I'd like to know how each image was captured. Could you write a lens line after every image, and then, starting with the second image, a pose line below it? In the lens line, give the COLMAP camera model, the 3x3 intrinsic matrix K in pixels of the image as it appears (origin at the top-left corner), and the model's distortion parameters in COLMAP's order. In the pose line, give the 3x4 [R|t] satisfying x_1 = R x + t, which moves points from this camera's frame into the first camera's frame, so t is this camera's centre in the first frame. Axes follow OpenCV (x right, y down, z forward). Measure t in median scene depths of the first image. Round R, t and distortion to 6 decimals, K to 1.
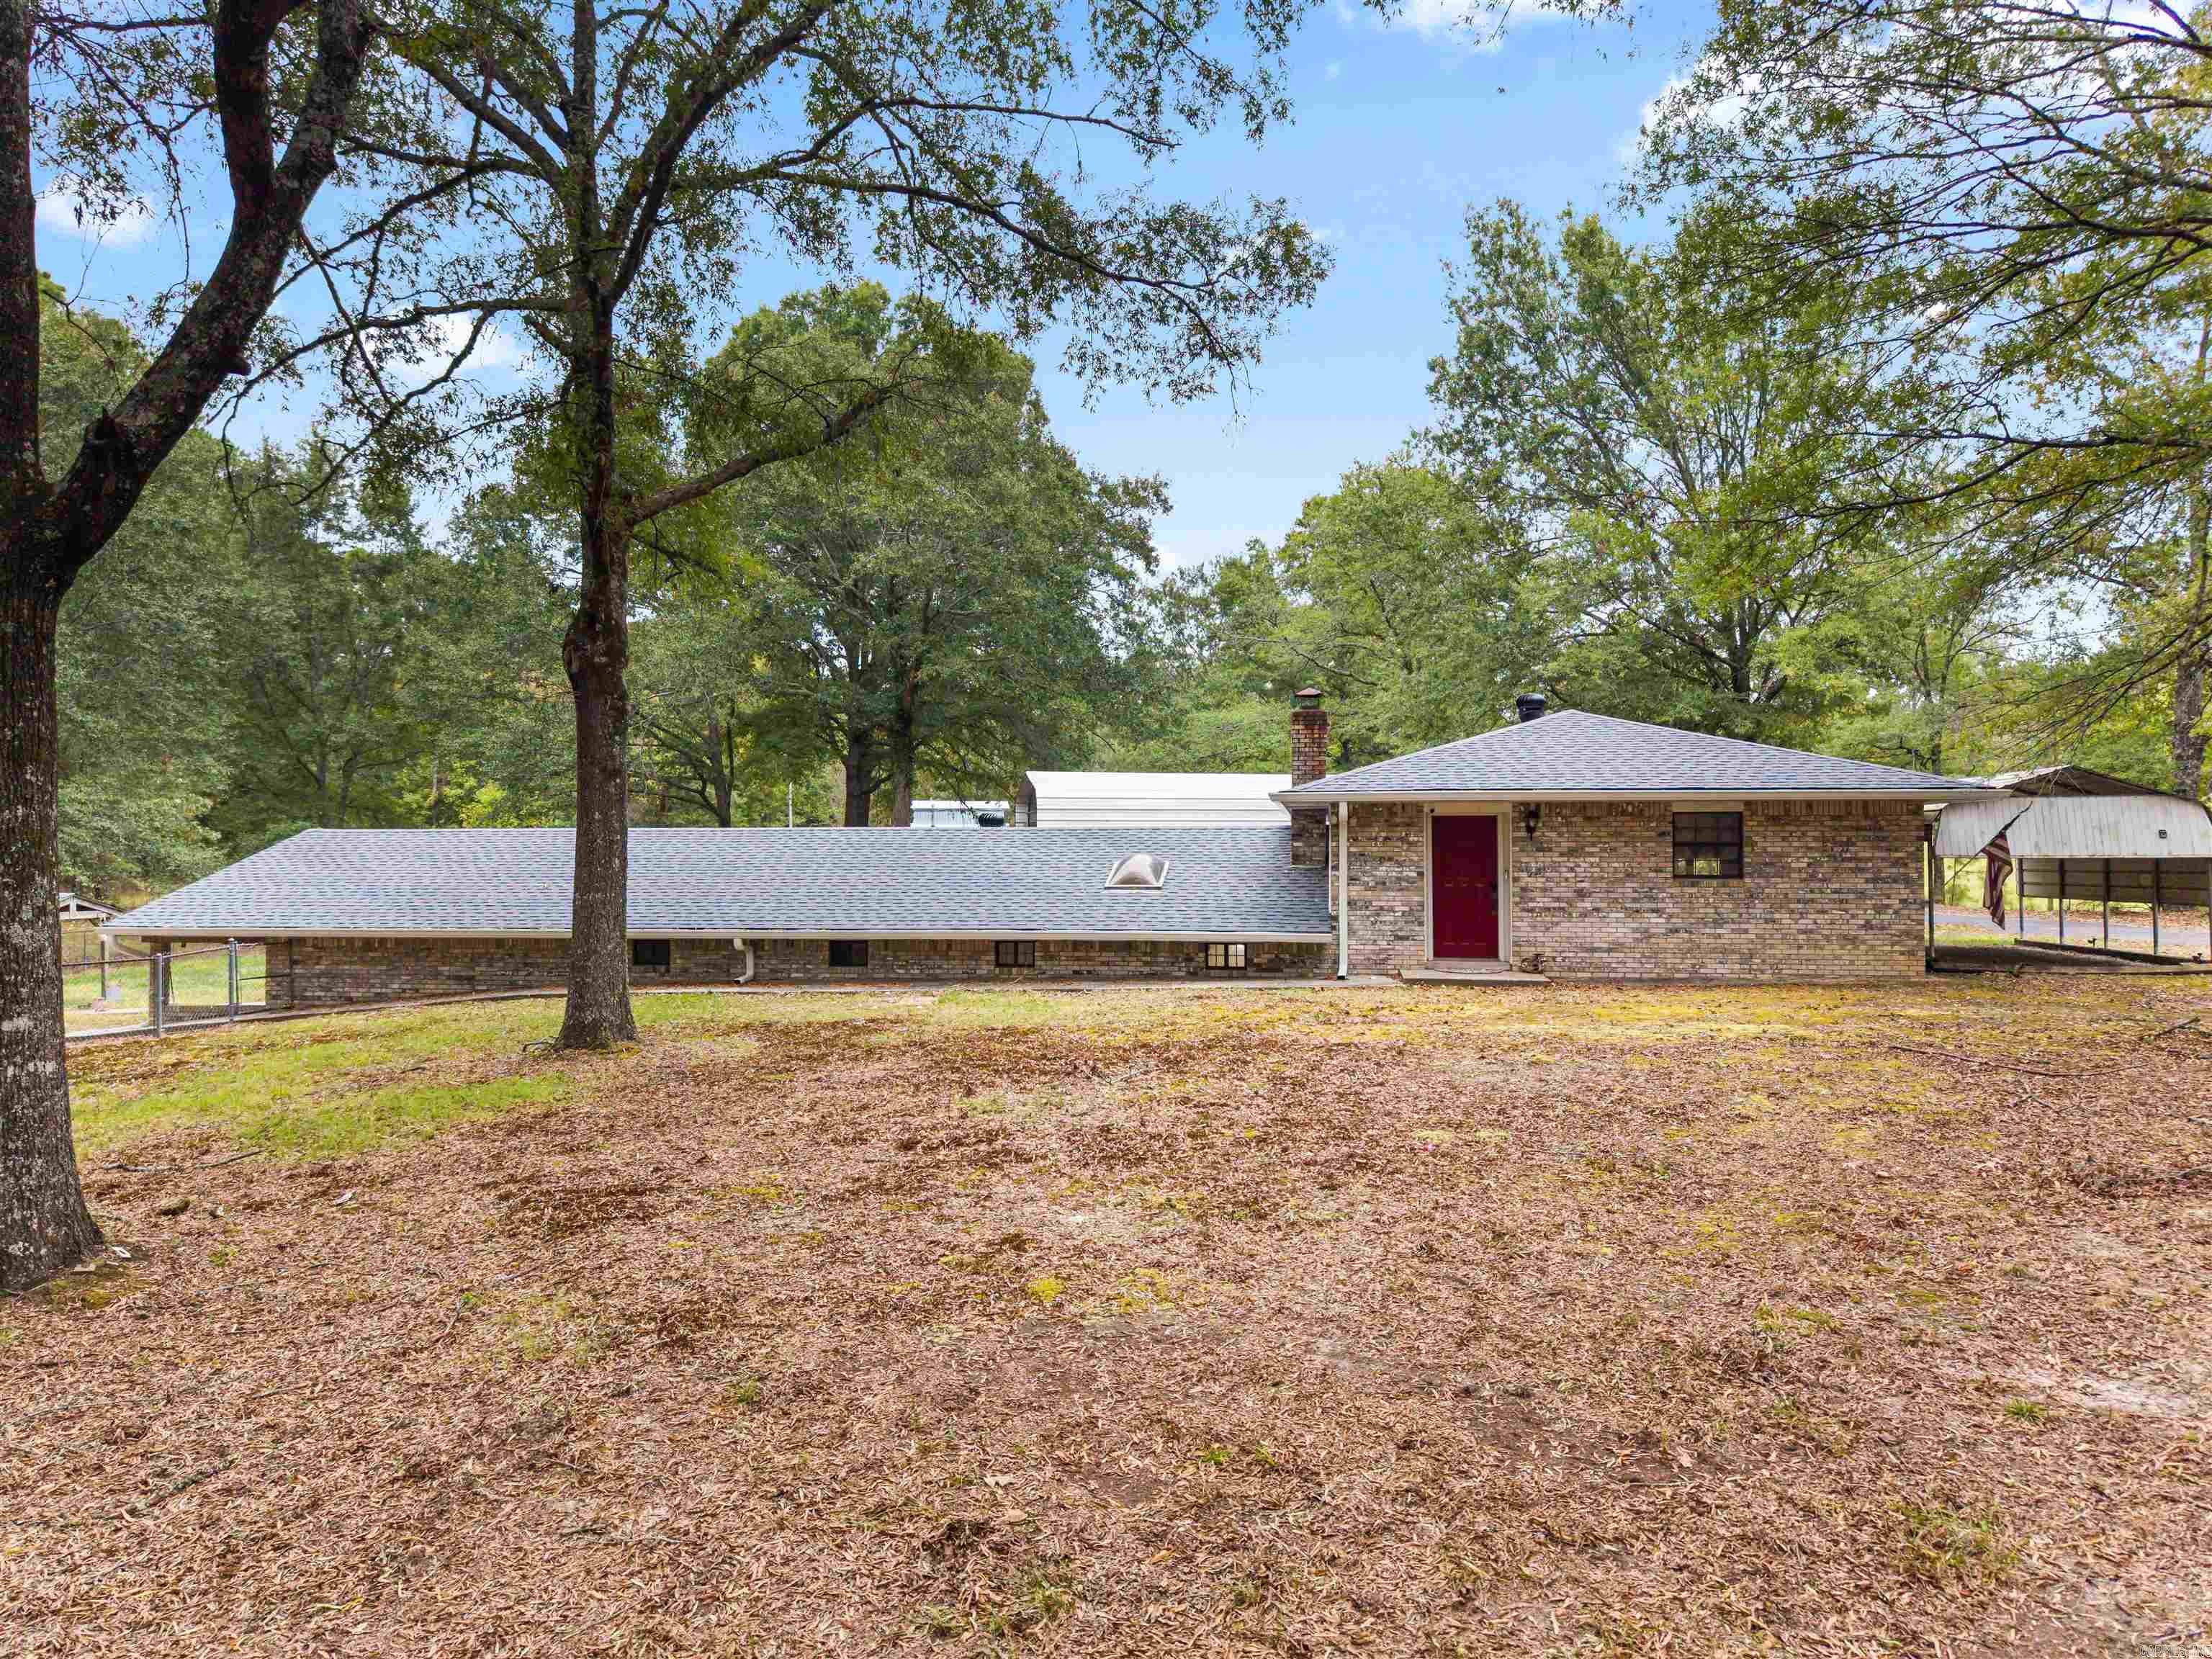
lens RADIAL K [[1489.0, 0, 1026.3], [0, 1489.0, 810.8], [0, 0, 1]] dist [-0.030291, -0.002659]
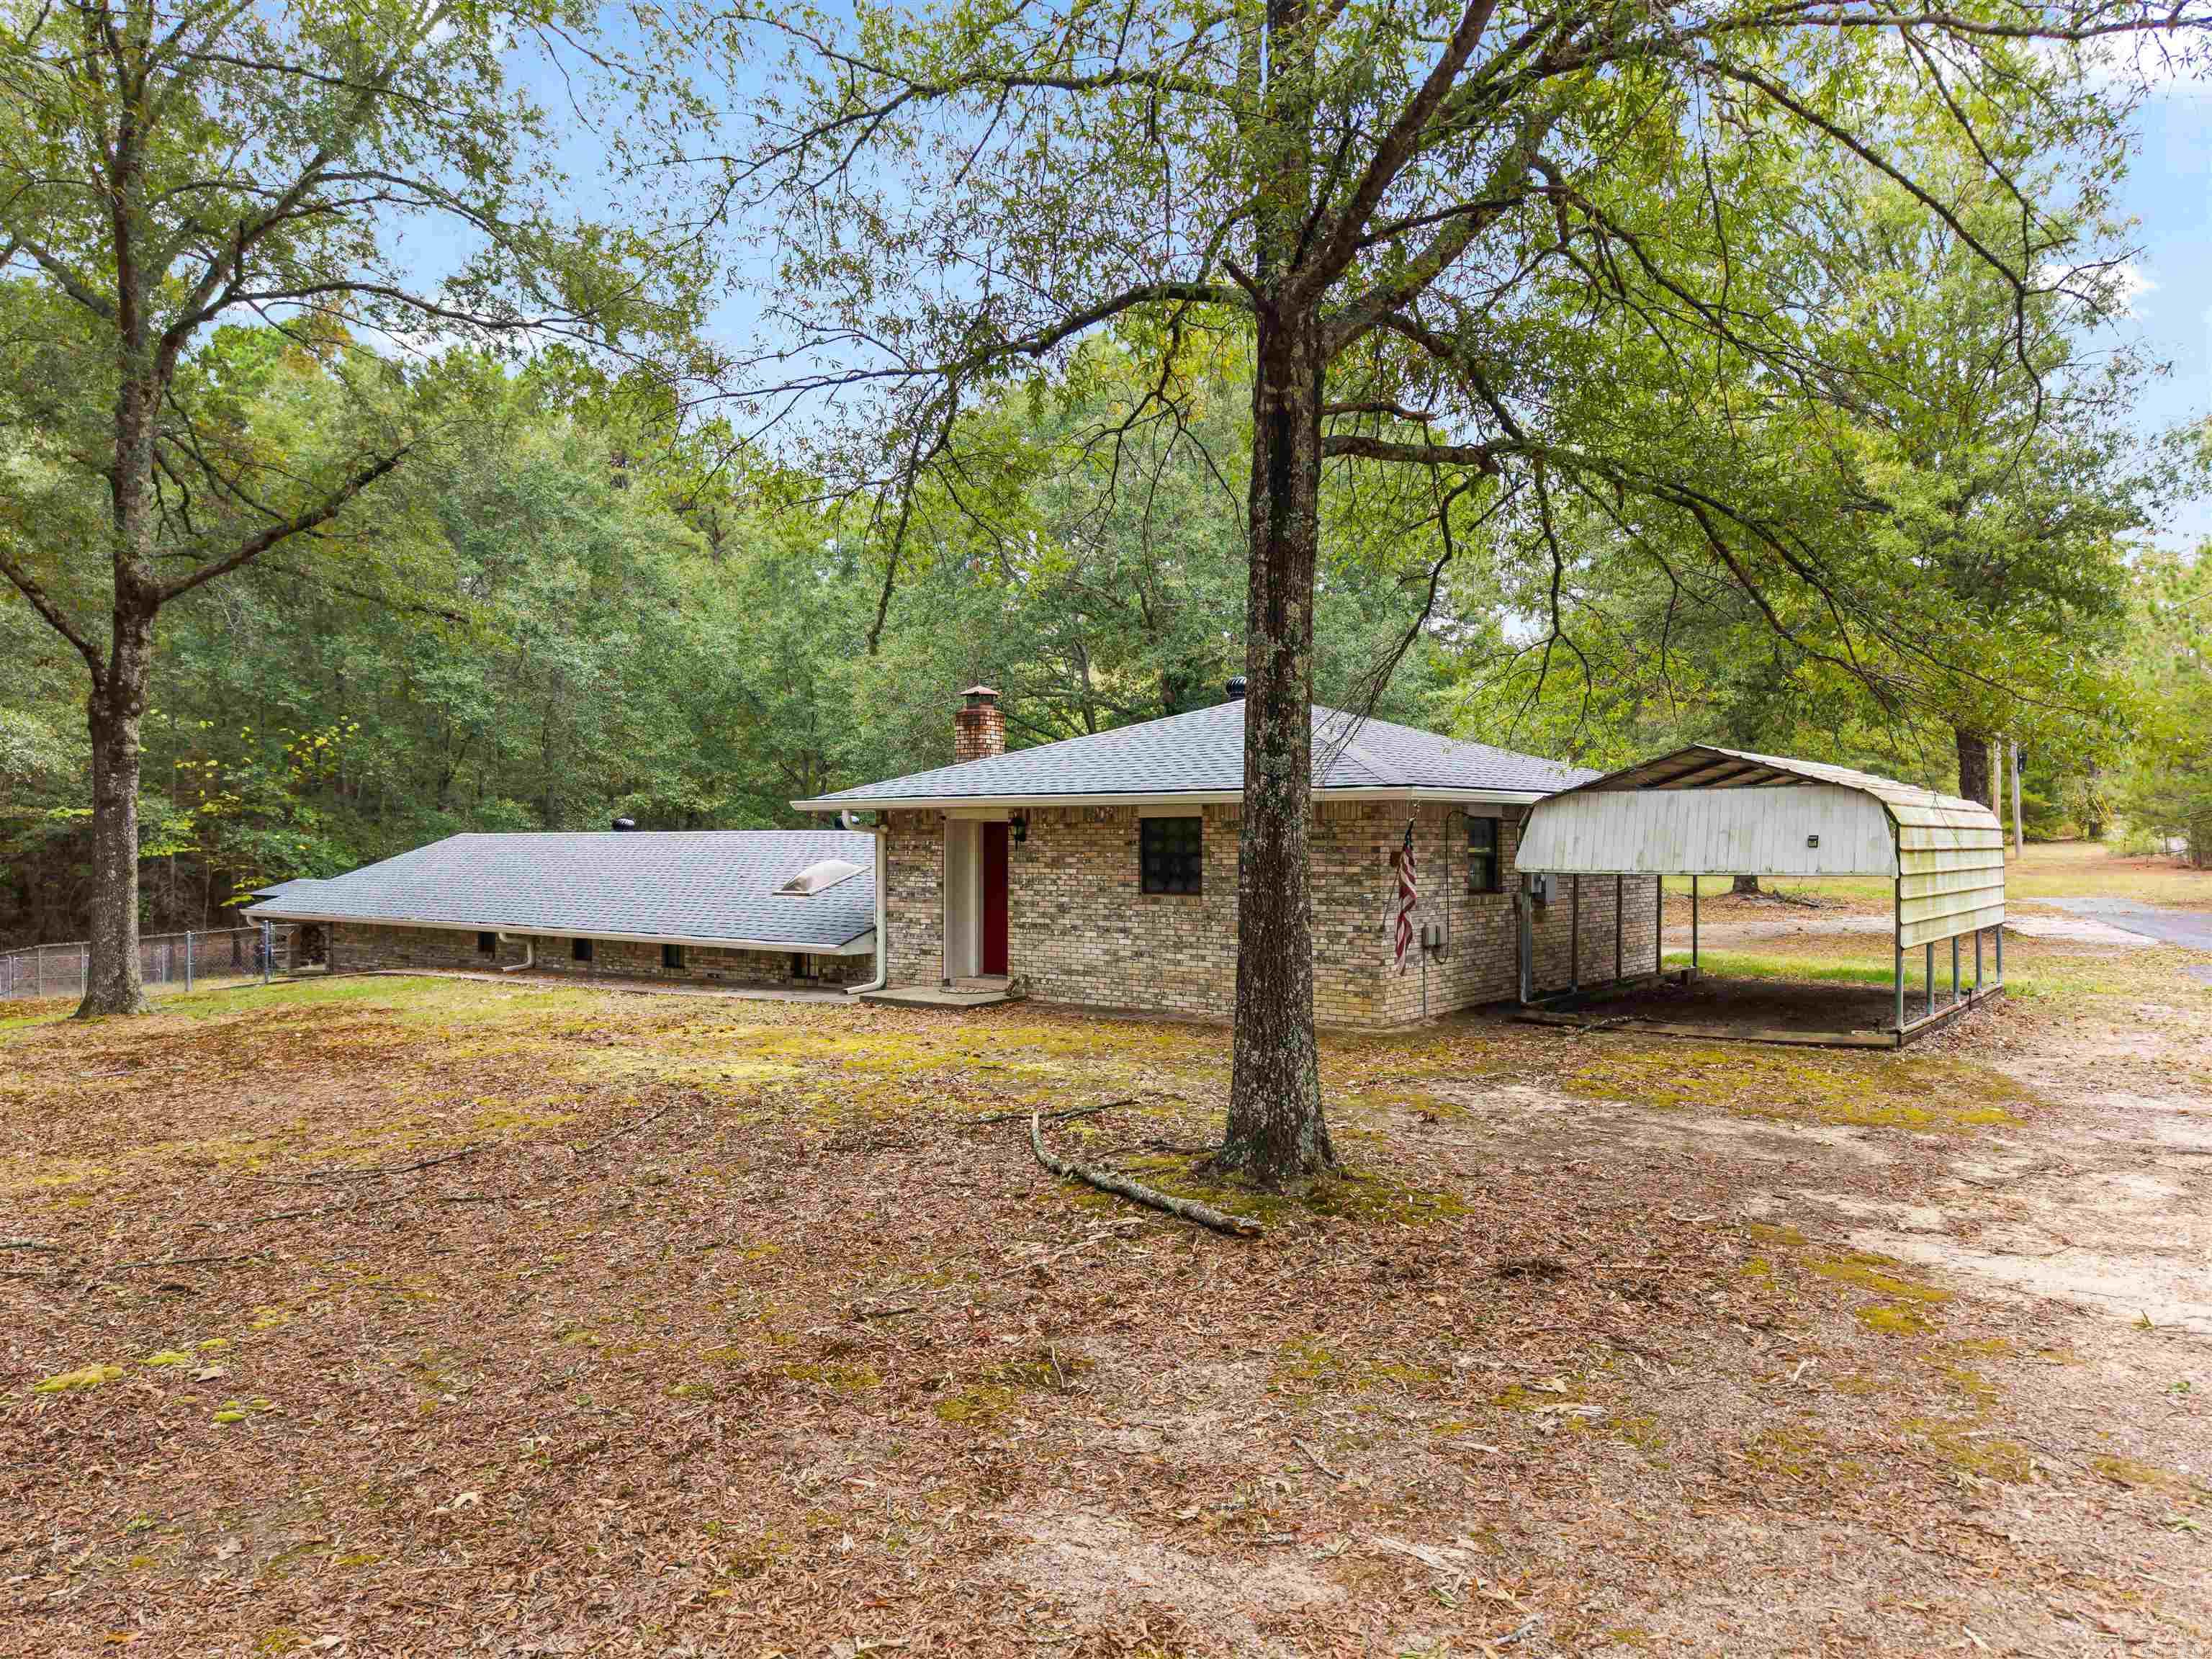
lens RADIAL K [[1467.4, 0, 1106.0], [0, 1467.4, 829.5], [0, 0, 1]] dist [0.052120, -0.065008]
pose [[0.888123, -0.006464, -0.459560, 0.794151], [0.017709, 0.999640, 0.020164, -0.009438], [0.459264, -0.026046, 0.887918, 0.226751]]
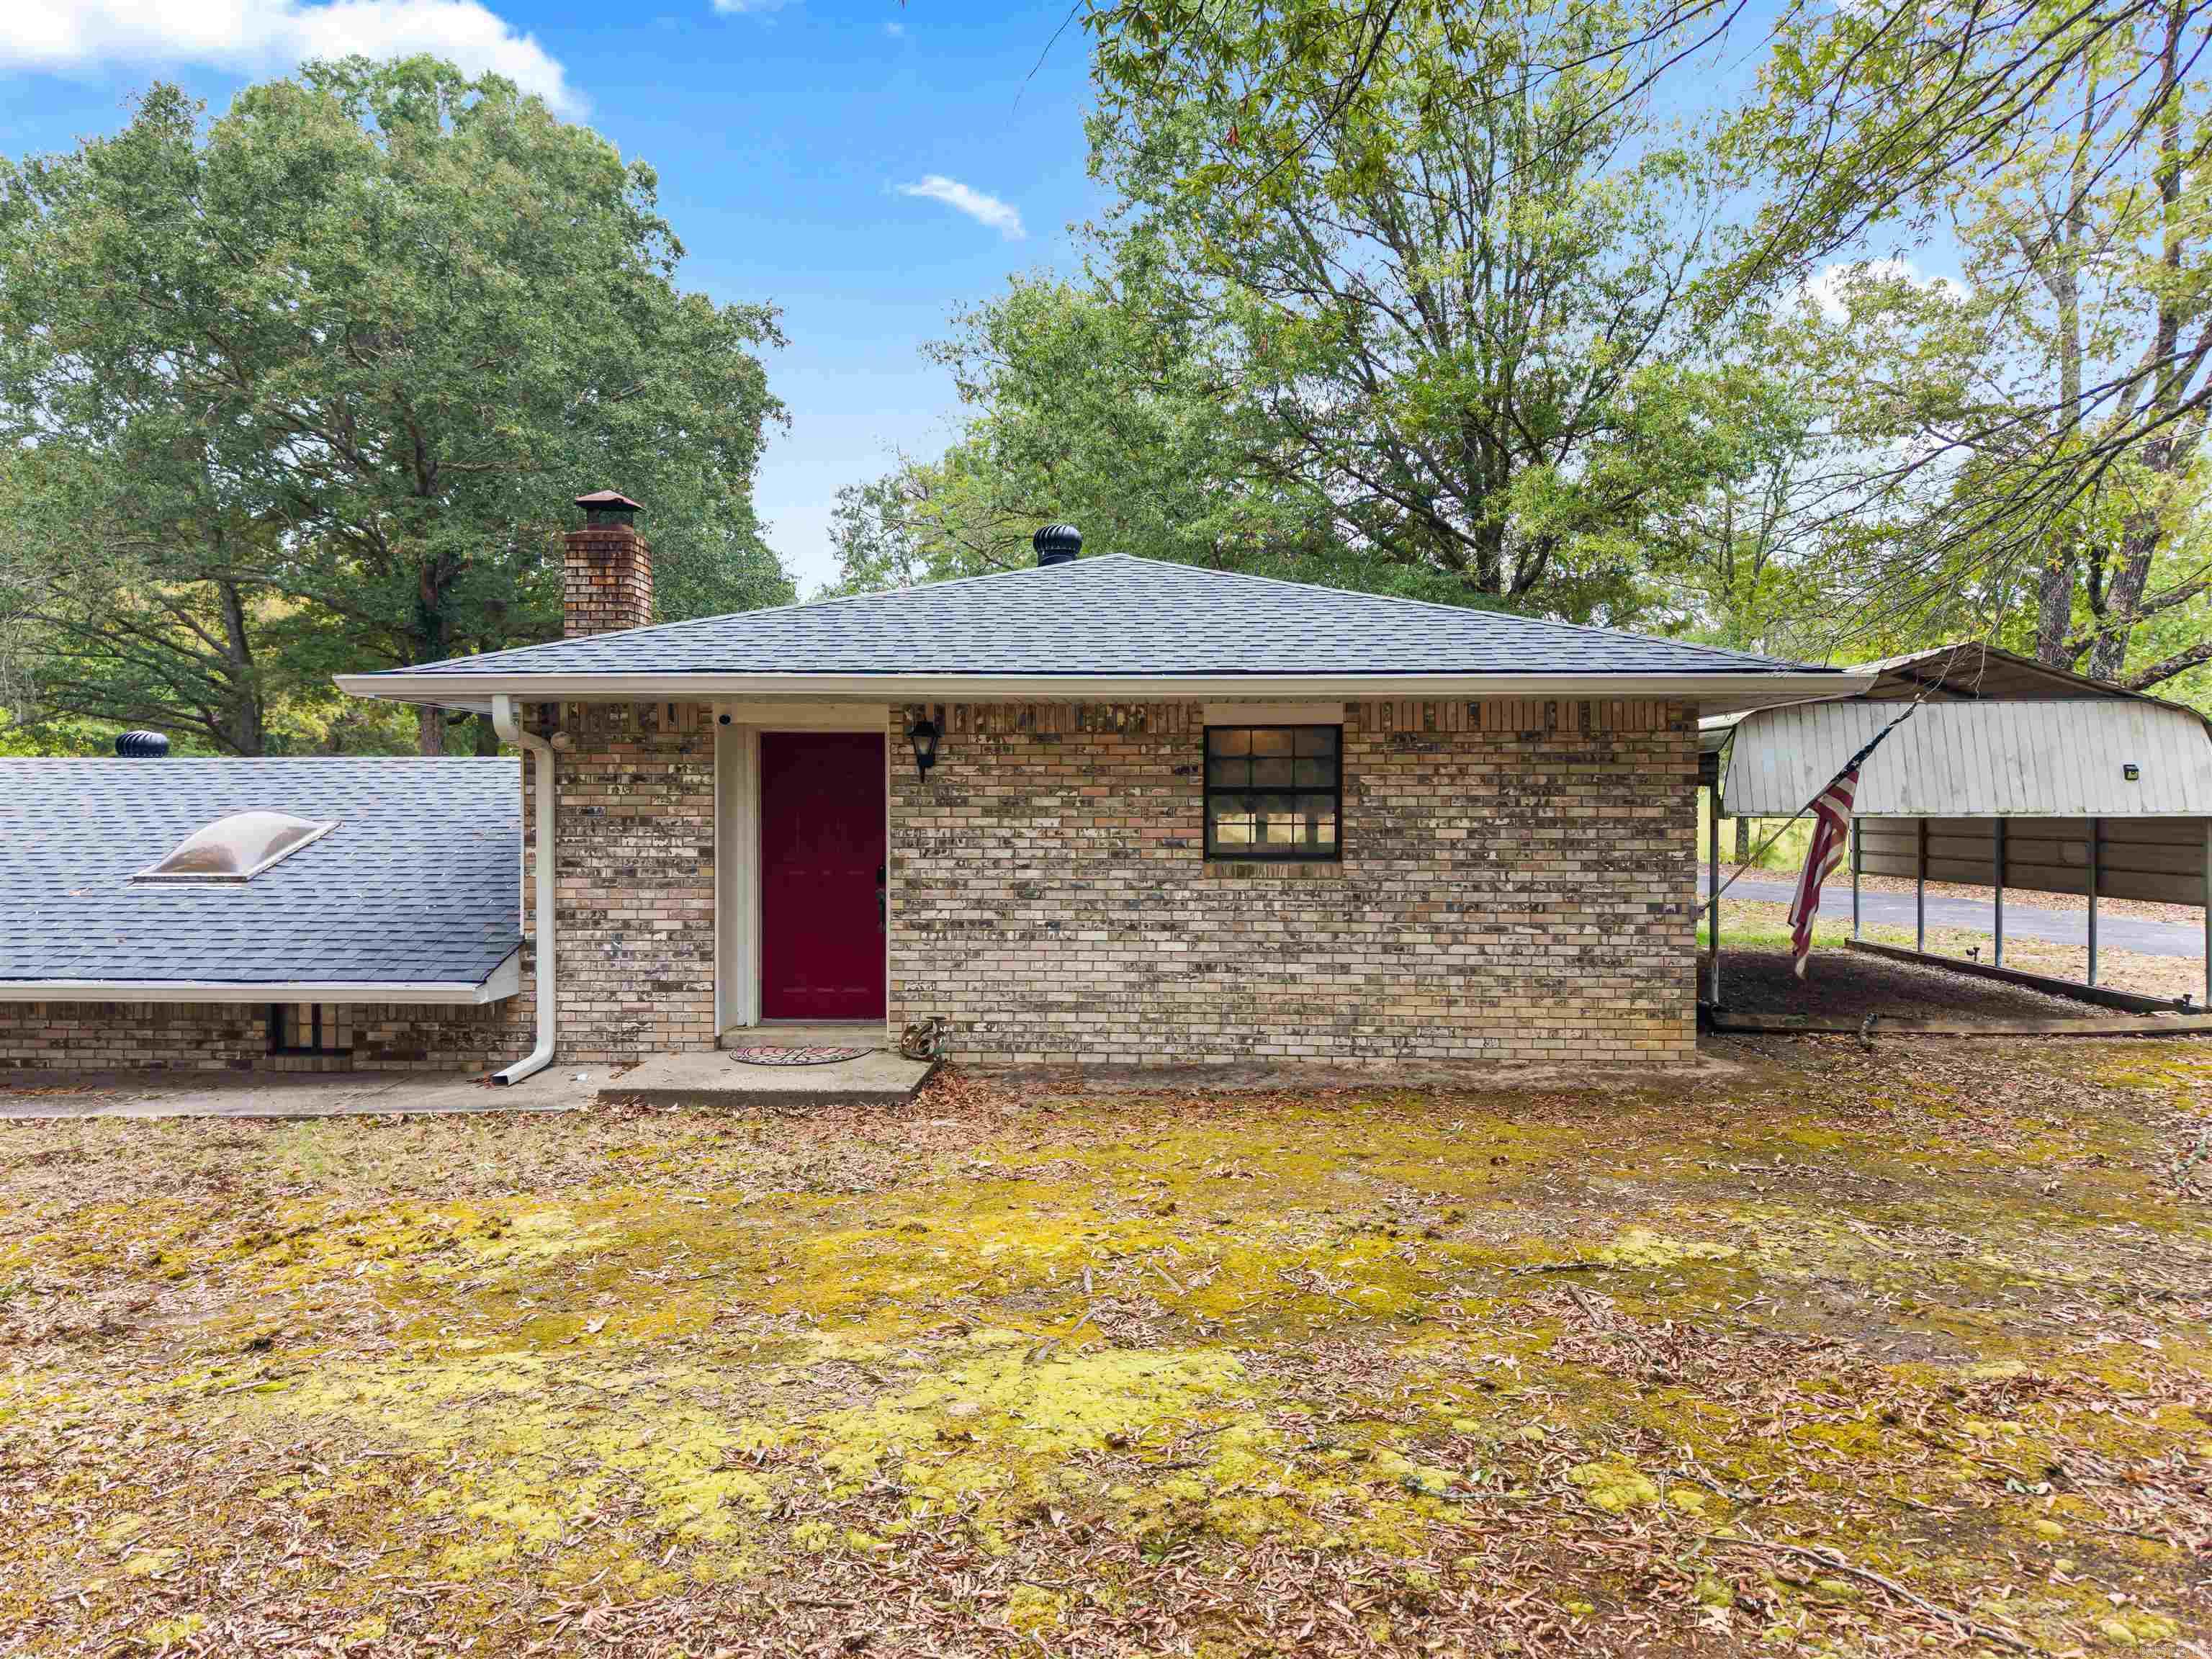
lens RADIAL K [[1467.4, 0, 1106.0], [0, 1467.4, 829.5], [0, 0, 1]] dist [0.052120, -0.065008]
pose [[0.988045, -0.003804, 0.154121, 0.322901], [-0.003686, 0.998827, 0.048282, 0.011960], [-0.154124, -0.048273, 0.986872, 0.518561]]
